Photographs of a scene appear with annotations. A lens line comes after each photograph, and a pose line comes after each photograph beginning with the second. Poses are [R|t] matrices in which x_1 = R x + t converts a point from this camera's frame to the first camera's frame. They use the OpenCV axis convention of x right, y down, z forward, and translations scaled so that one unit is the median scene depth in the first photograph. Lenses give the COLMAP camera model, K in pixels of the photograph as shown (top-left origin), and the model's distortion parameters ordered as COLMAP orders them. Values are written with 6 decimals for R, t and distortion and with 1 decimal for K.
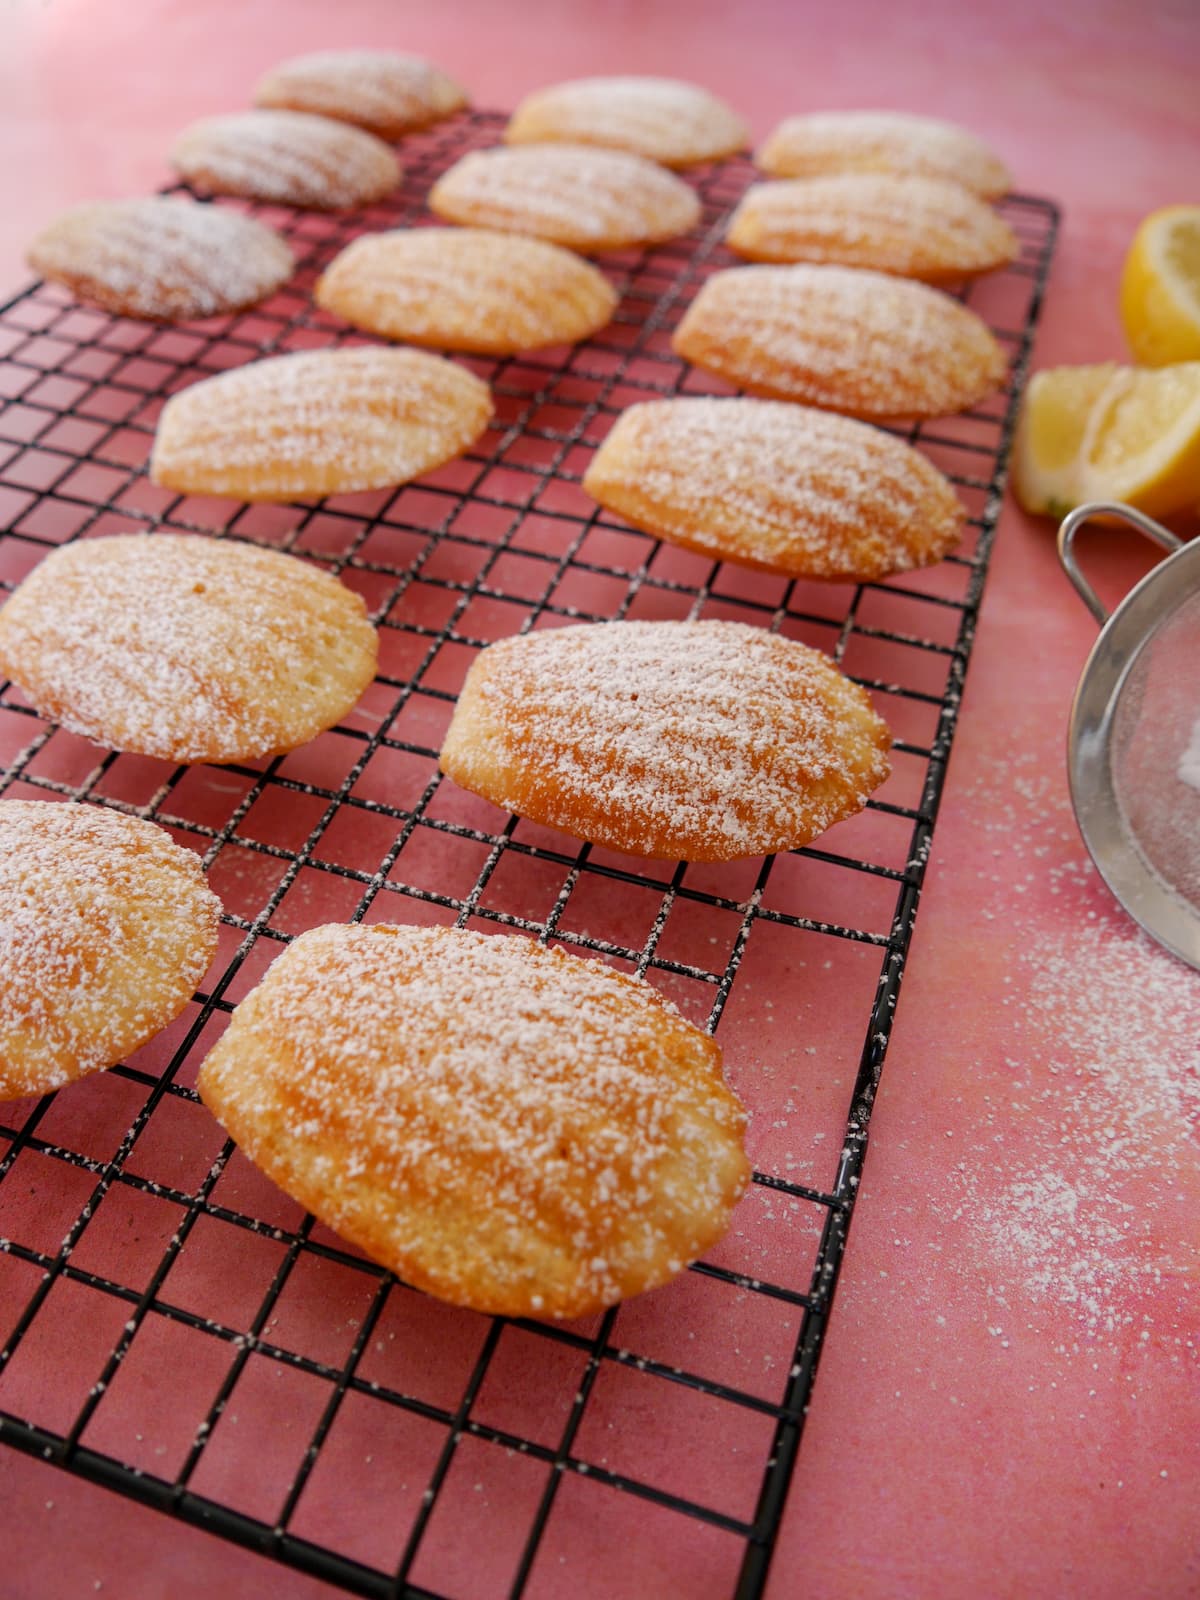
lens RADIAL K [[1294.6, 0, 602.5], [0, 1294.6, 808.8], [0, 0, 1]] dist [-0.067873, 0.009195]
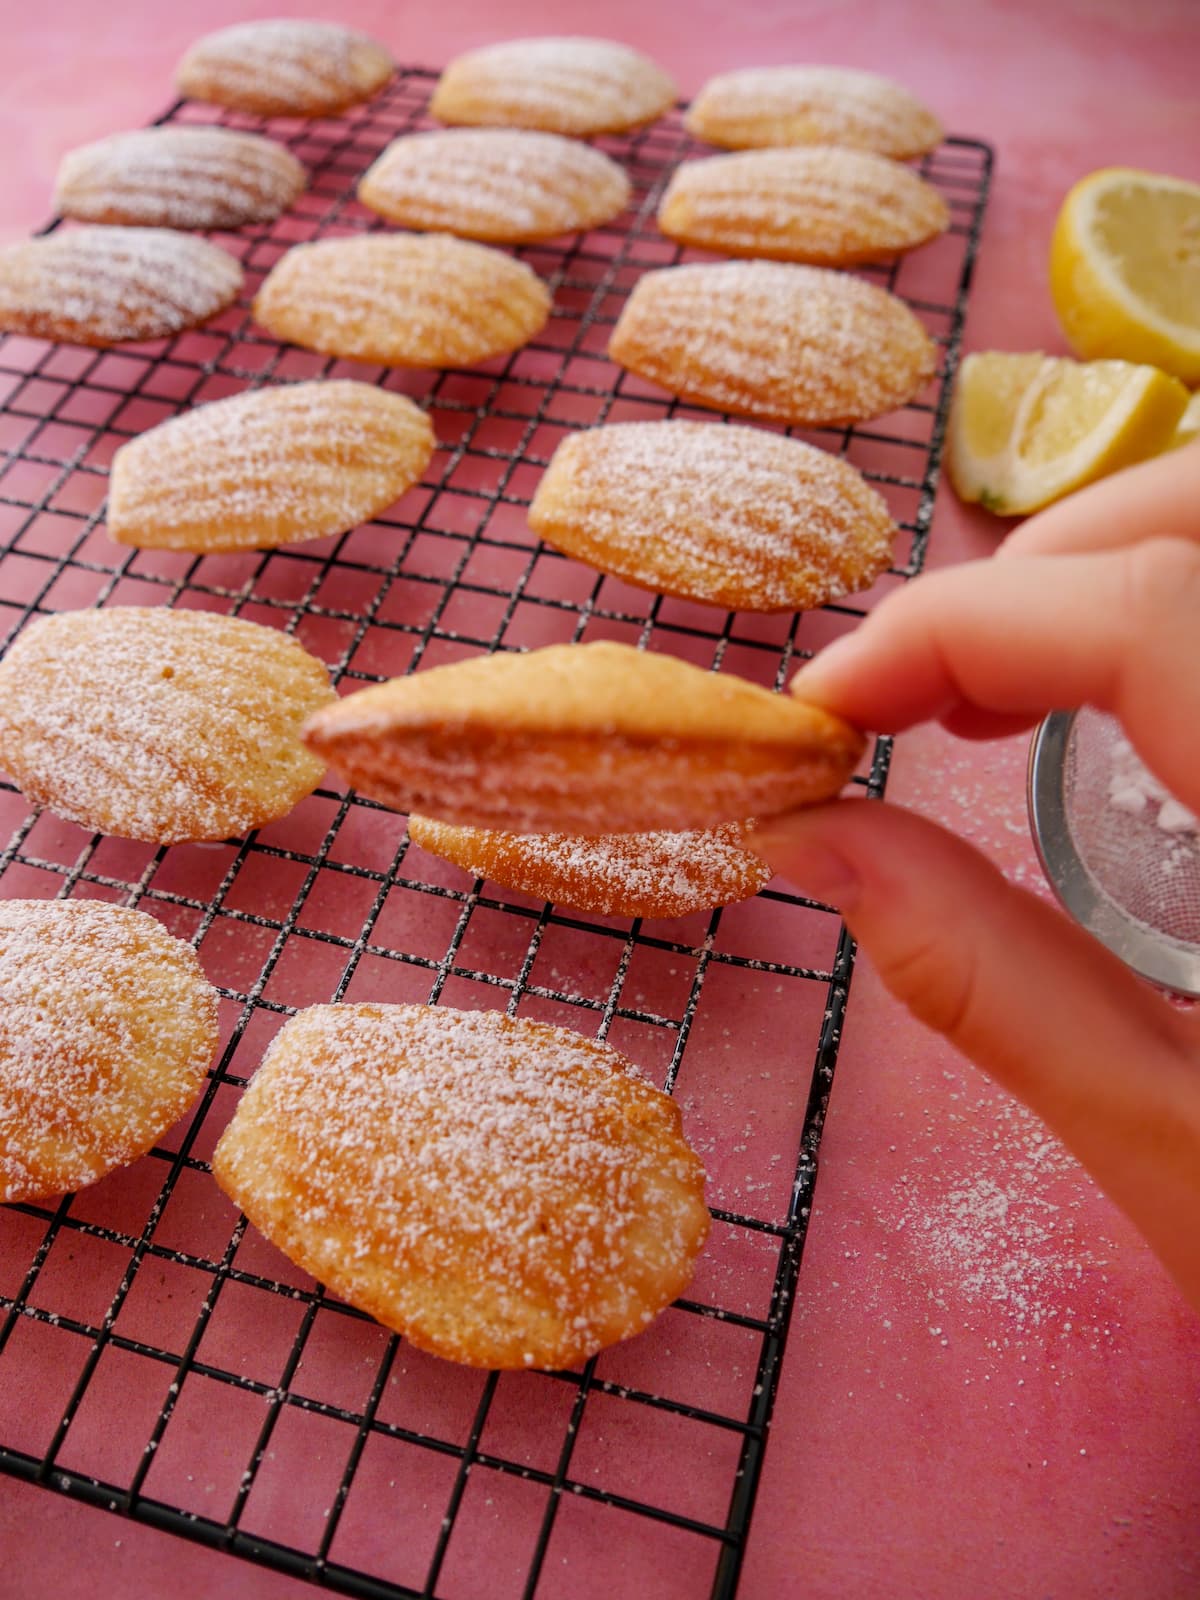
lens RADIAL K [[1294.6, 0, 600.7], [0, 1294.6, 799.1], [0, 0, 1]] dist [-0.067873, 0.009195]
pose [[0.998091, -0.060601, 0.011887, 0.023540], [0.059123, 0.993275, 0.099547, -0.172955], [-0.017840, -0.098655, 0.994962, -0.070607]]
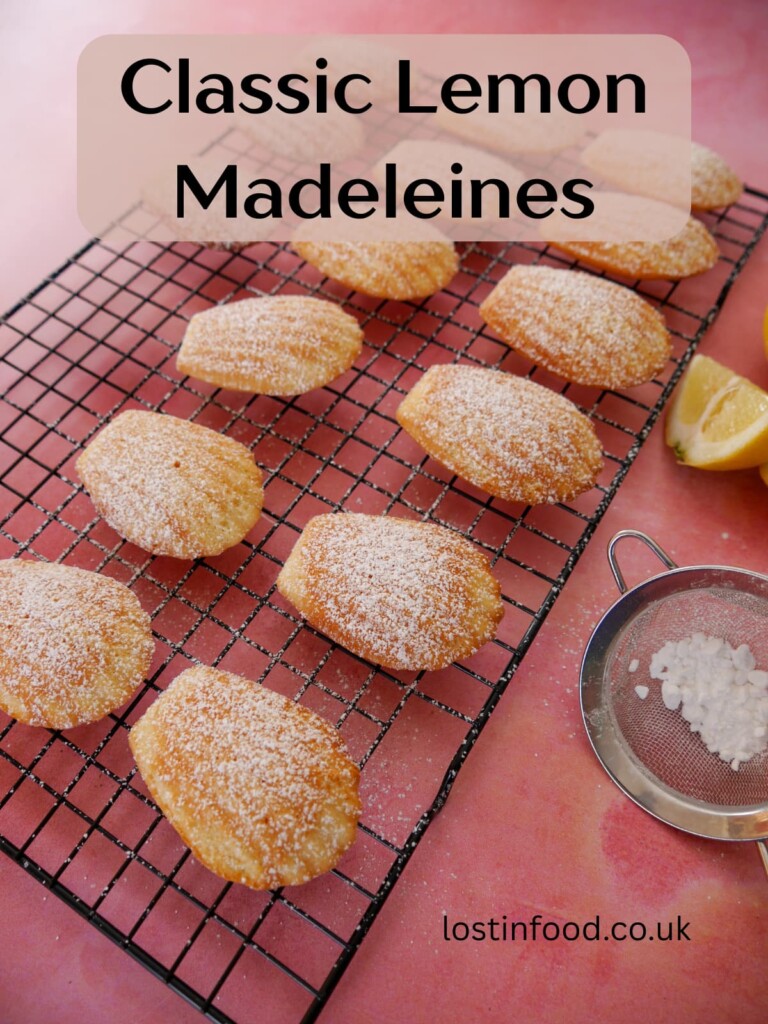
lens RADIAL K [[828.5, 0, 391.0], [0, 828.5, 507.8], [0, 0, 1]] dist [-0.067873, 0.009195]
pose [[0.972619, 0.183920, -0.142075, 0.225441], [-0.157593, 0.971246, 0.178452, -0.437801], [0.170811, -0.151176, 0.973637, -0.213466]]
